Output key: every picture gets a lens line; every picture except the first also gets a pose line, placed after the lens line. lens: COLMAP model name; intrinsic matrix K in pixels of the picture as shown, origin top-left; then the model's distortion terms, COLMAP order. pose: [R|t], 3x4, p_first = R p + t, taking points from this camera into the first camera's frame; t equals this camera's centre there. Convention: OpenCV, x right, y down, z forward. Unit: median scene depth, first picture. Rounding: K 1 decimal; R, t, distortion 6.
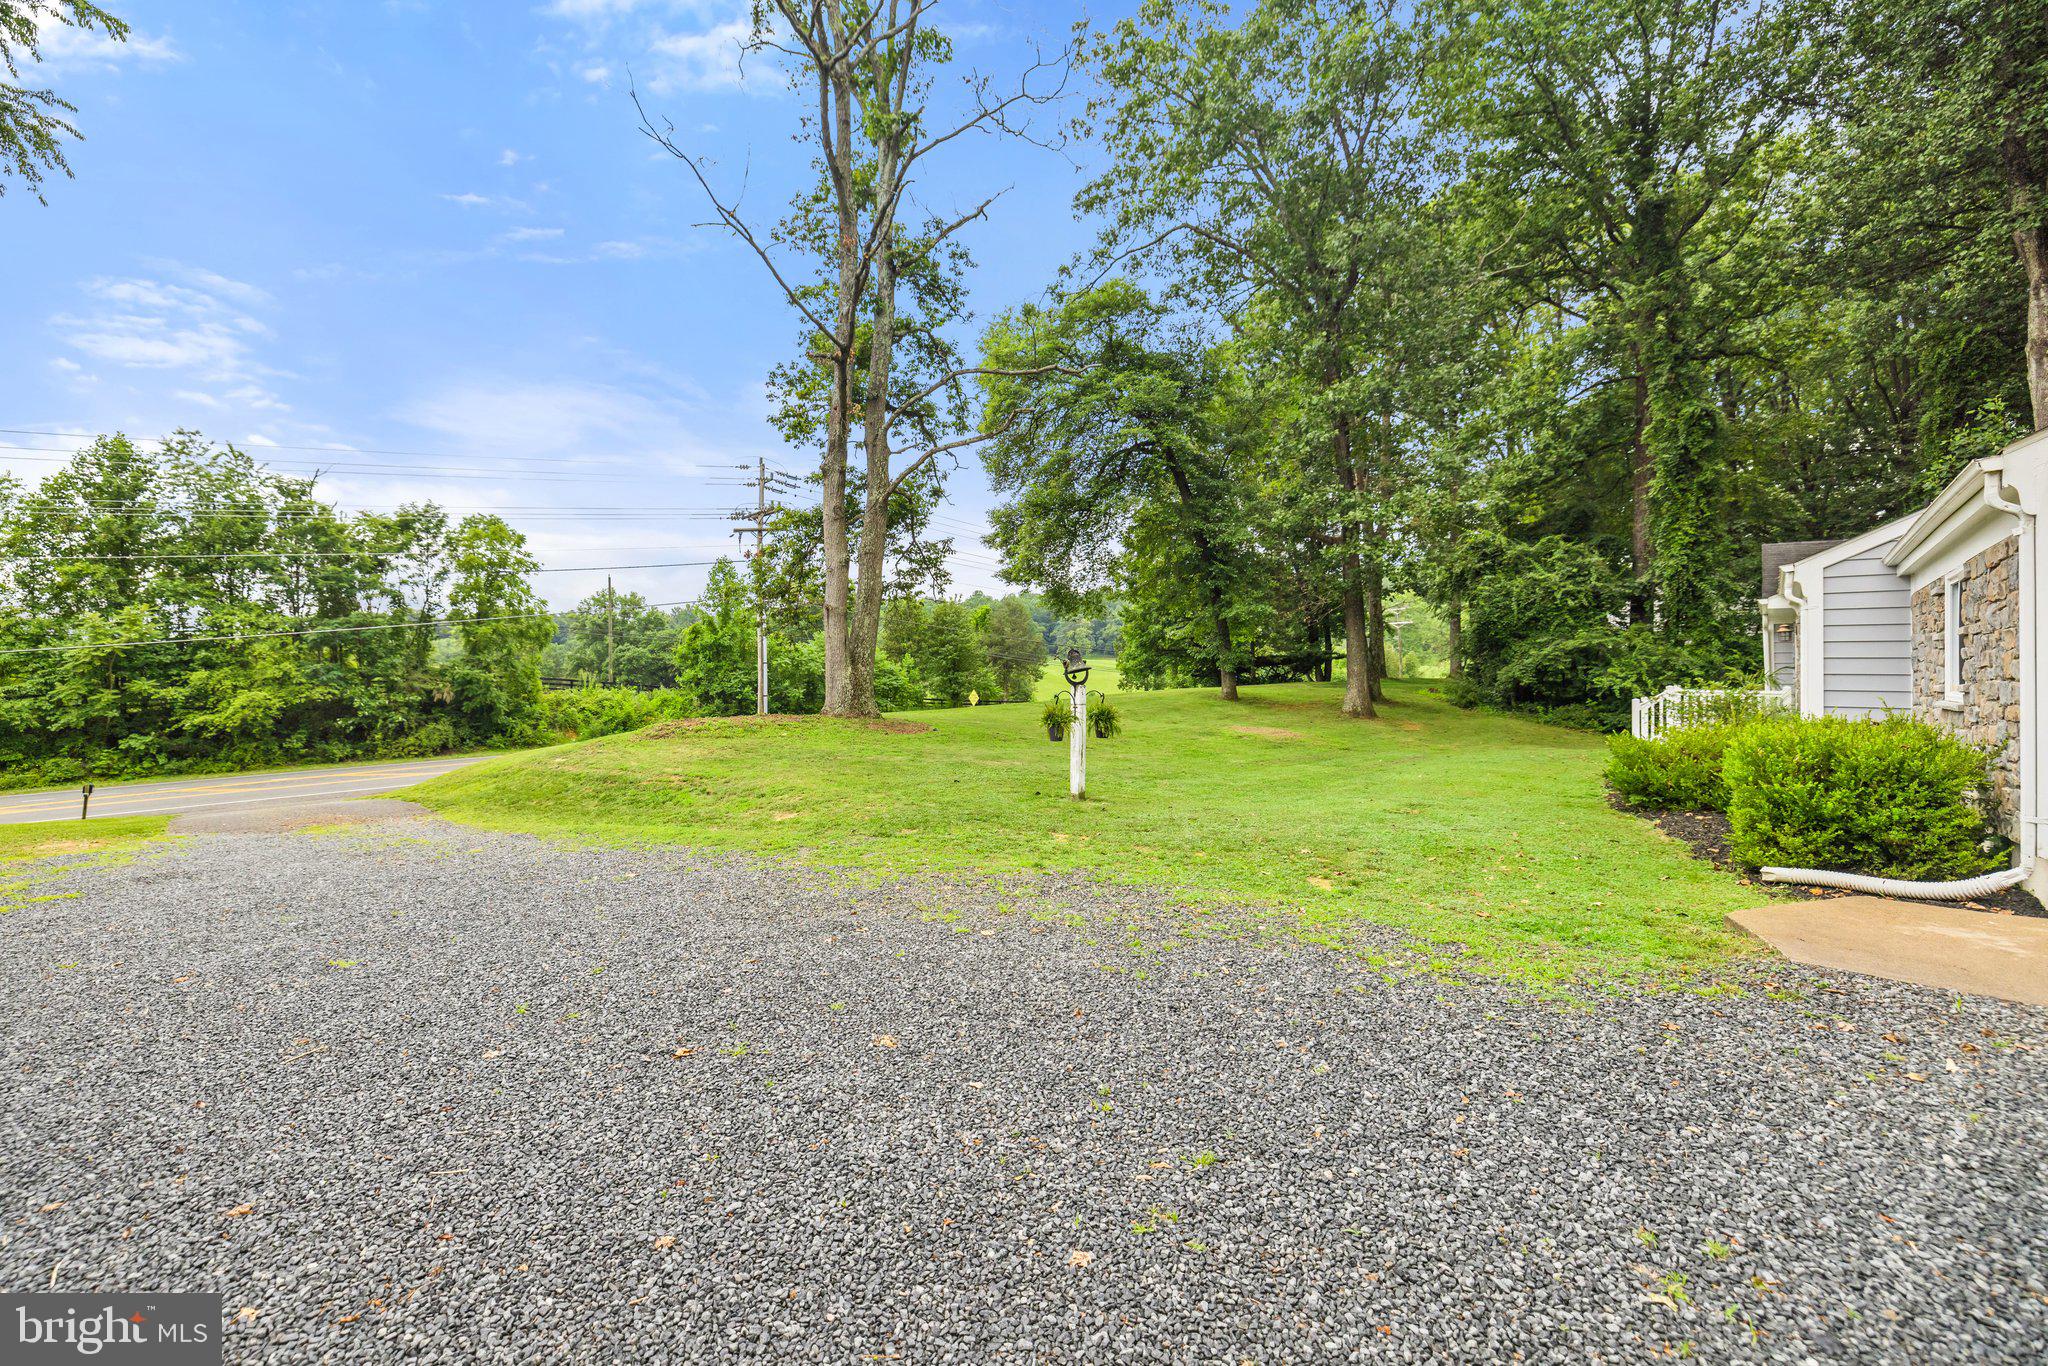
lens RADIAL K [[863.7, 0, 1001.1], [0, 863.7, 651.3], [0, 0, 1]] dist [-0.000096, -0.000078]
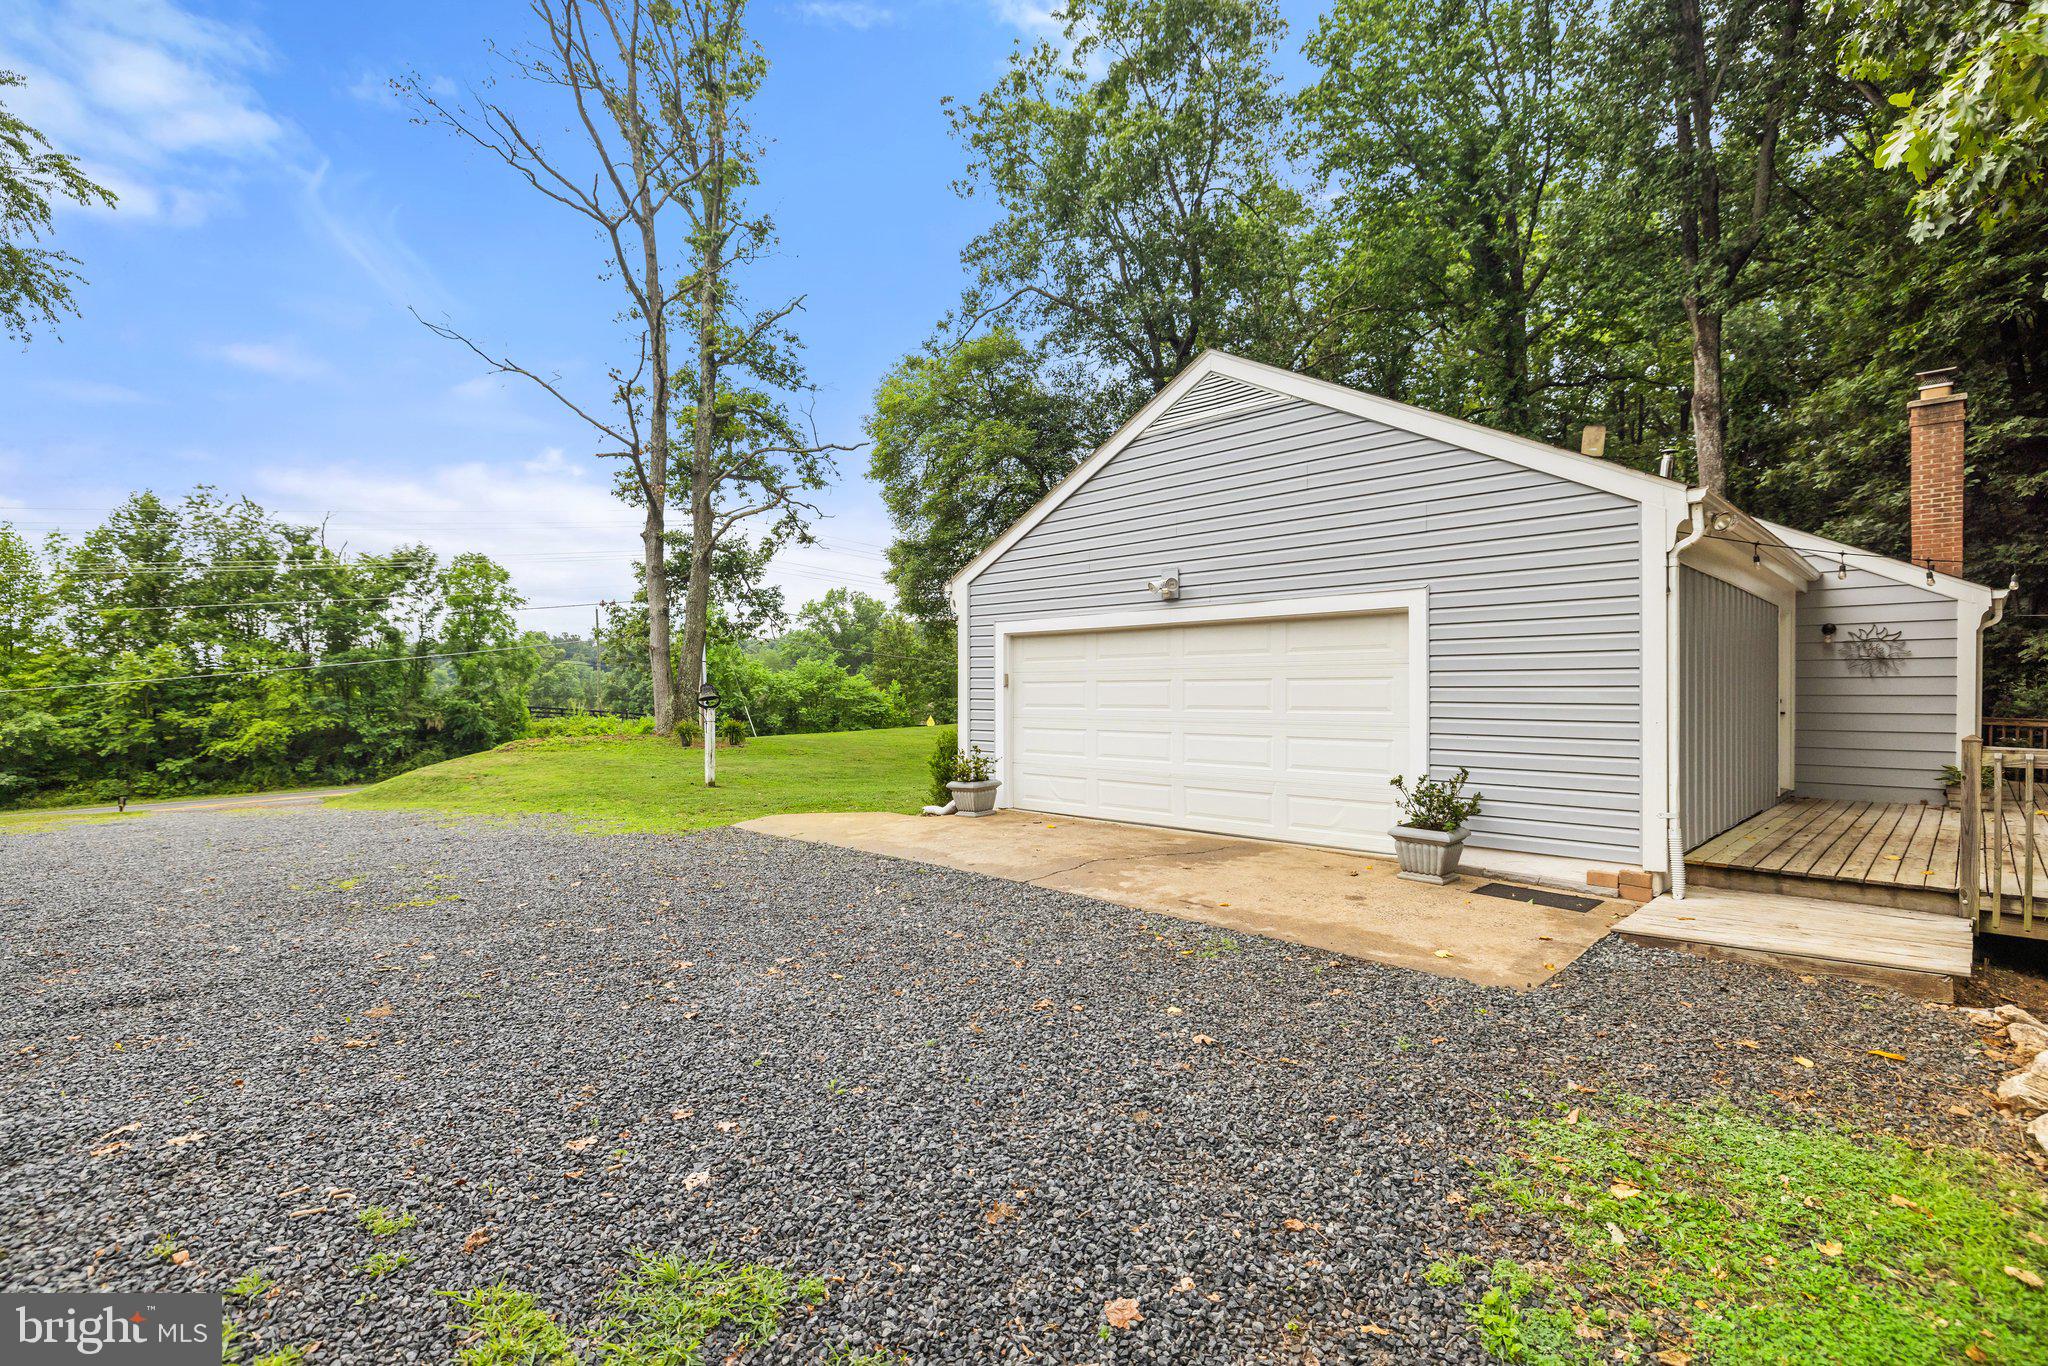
lens RADIAL K [[946.7, 0, 1012.9], [0, 946.7, 710.0], [0, 0, 1]] dist [-0.020747, 0.006924]
pose [[0.997568, -0.006770, -0.069365, 0.219520], [0.009346, 0.999276, 0.036871, -0.003214], [0.069065, -0.037429, 0.996910, -0.170681]]
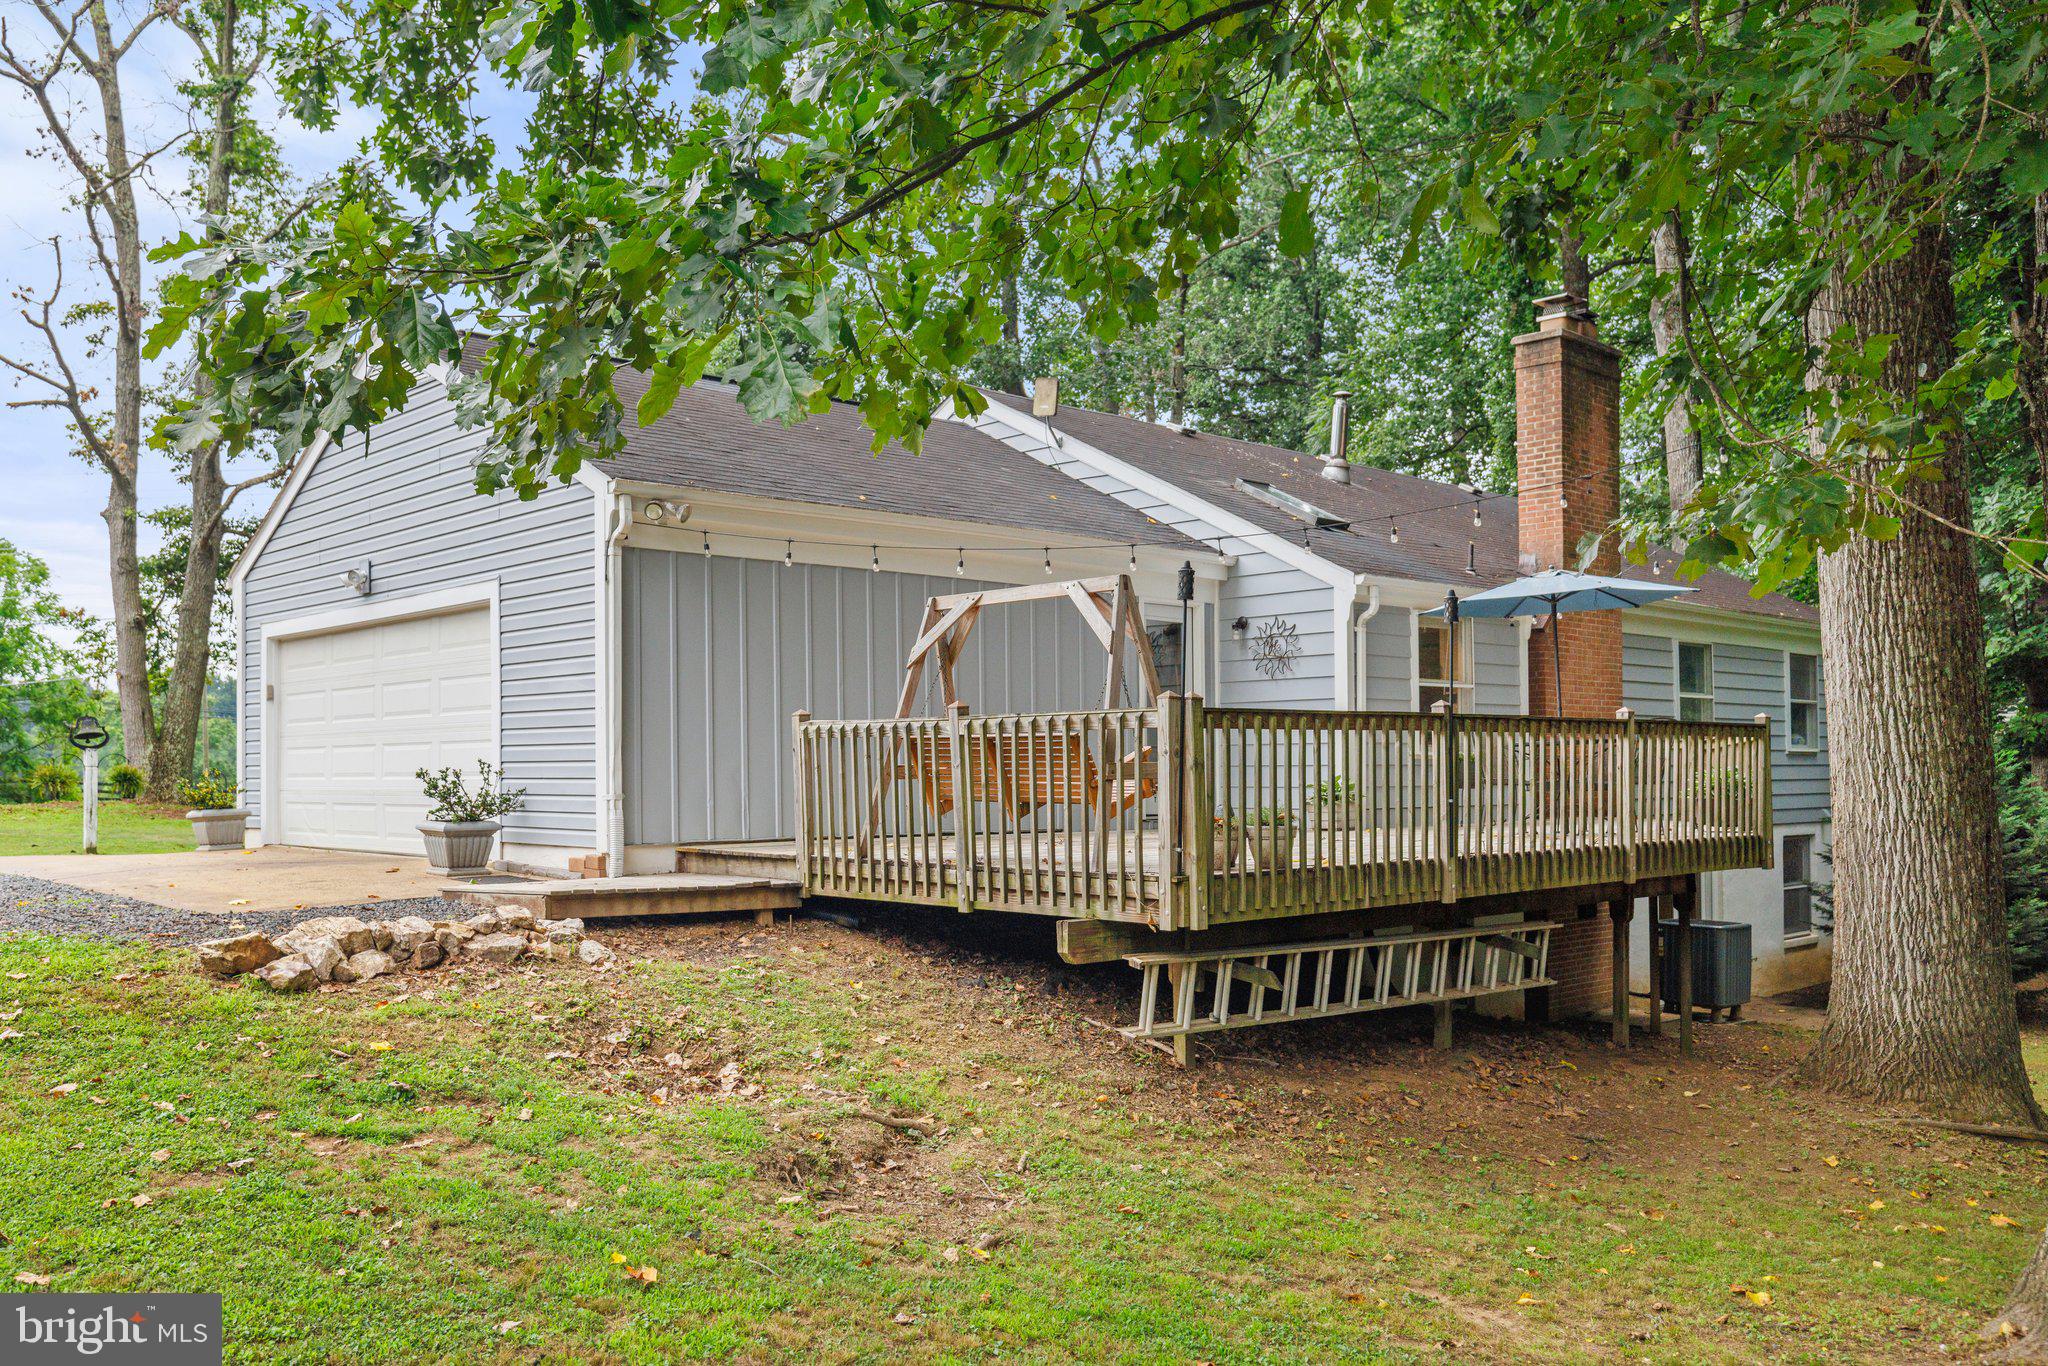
lens RADIAL K [[1648.6, 0, 997.4], [0, 1648.6, 753.1], [0, 0, 1]] dist [0.003658, -0.005240]
pose [[0.995973, -0.014876, -0.088408, 0.434695], [0.015643, 0.999846, 0.007987, 0.014591], [0.088275, -0.009338, 0.996052, -0.299035]]
